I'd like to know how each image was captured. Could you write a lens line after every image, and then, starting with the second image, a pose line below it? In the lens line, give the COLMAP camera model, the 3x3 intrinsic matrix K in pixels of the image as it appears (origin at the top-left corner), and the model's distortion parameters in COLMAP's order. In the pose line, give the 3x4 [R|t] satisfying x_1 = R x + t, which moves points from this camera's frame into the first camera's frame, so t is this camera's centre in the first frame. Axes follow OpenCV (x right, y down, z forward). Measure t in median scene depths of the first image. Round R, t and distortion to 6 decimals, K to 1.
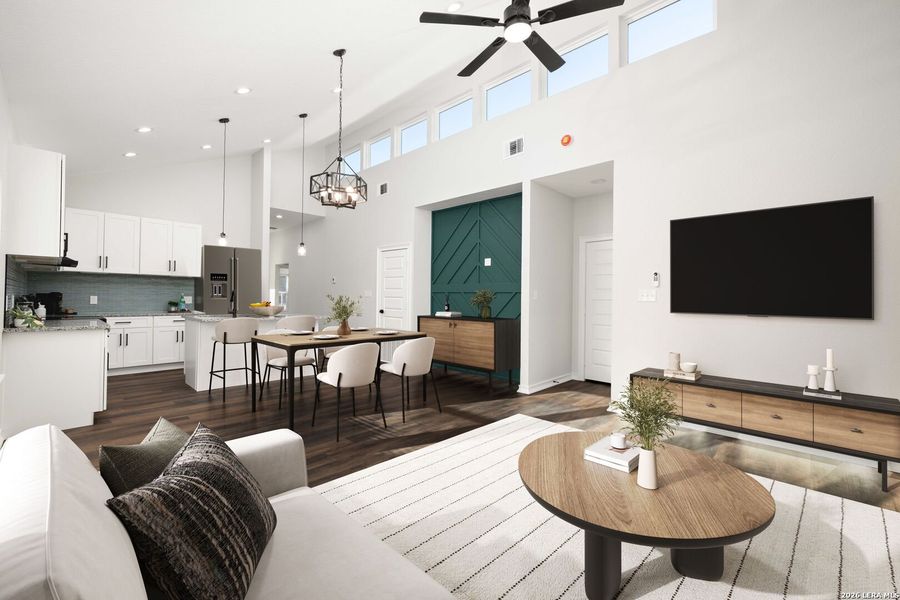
lens RADIAL K [[387.3, 0, 460.6], [0, 387.3, 295.0], [0, 0, 1]] dist [0.001027, 0.000029]
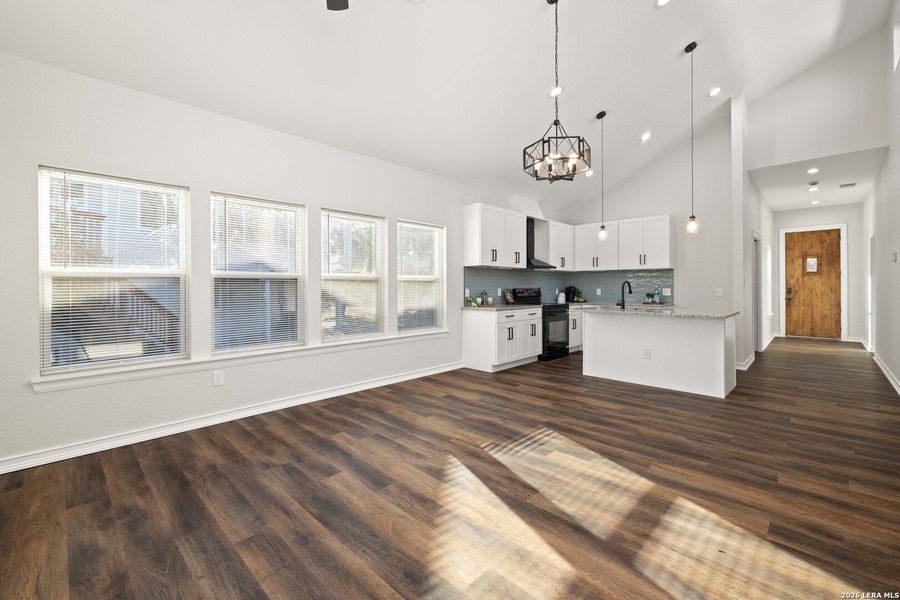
lens RADIAL K [[385.1, 0, 448.0], [0, 385.1, 286.9], [0, 0, 1]] dist [0.000512, -0.000102]
pose [[-0.017543, -0.020120, -0.999644, 0.335697], [0.004485, 0.999786, -0.020201, 0.019331], [0.999836, -0.004838, -0.017449, 0.519226]]
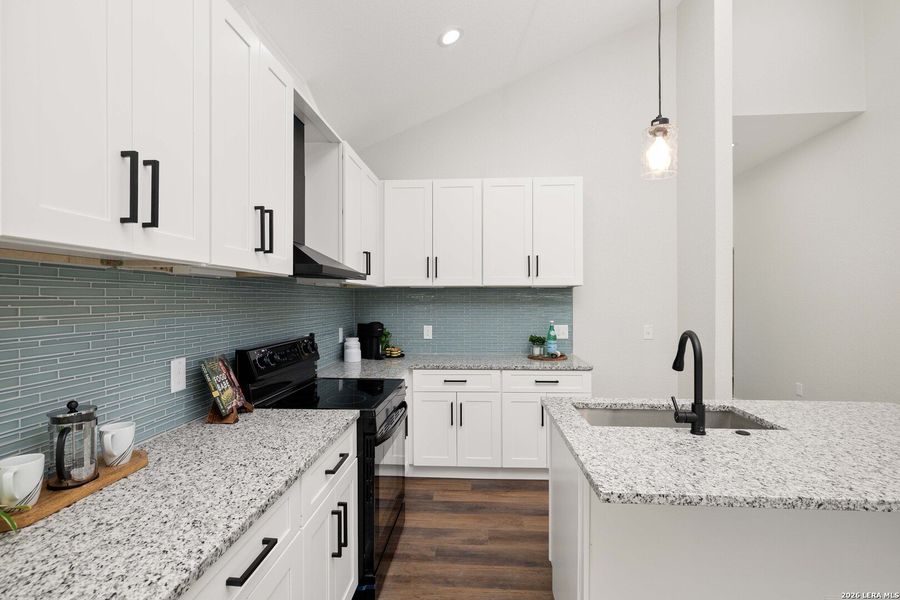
lens RADIAL K [[430.5, 0, 450.0], [0, 430.5, 300.0], [0, 0, 1]] dist [-0.001390, -0.000031]
pose [[0.630792, -0.018218, -0.775738, -0.407189], [0.015444, 0.999821, -0.010922, -0.029112], [0.775798, -0.005091, 0.630960, 0.604329]]
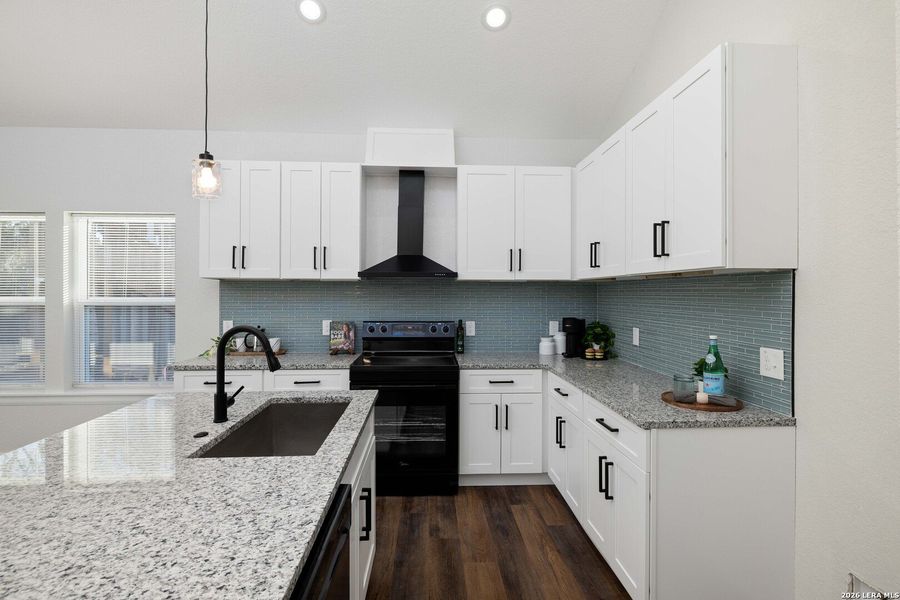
lens RADIAL K [[431.1, 0, 449.7], [0, 431.1, 294.2], [0, 0, 1]] dist [0.000397, 0.000010]
pose [[-0.687977, -0.017251, -0.725528, -0.414597], [-0.013772, 0.999848, -0.010714, -0.029320], [0.725602, 0.002621, -0.688110, 1.184284]]
